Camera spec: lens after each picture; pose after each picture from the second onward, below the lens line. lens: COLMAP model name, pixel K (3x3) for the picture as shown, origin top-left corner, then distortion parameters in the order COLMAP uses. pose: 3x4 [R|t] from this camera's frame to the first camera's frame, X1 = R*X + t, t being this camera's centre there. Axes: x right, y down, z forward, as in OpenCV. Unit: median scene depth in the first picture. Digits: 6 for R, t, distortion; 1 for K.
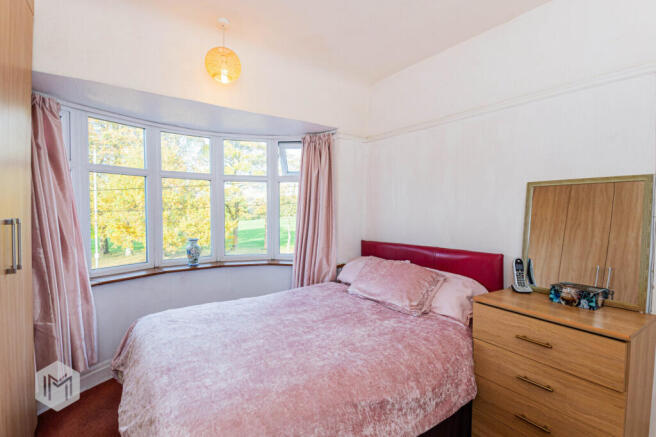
lens RADIAL K [[293.6, 0, 326.1], [0, 293.6, 216.6], [0, 0, 1]] dist [0.001980, -0.017768]
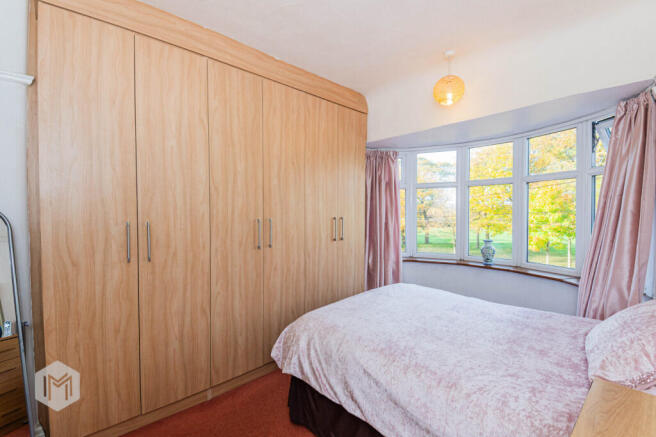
lens RADIAL K [[293.6, 0, 326.1], [0, 293.6, 216.6], [0, 0, 1]] dist [0.001980, -0.017768]
pose [[0.147720, 0.004139, -0.989021, 0.566852], [-0.016920, 0.999855, 0.001658, -0.002836], [0.988885, 0.016489, 0.147769, 0.262544]]
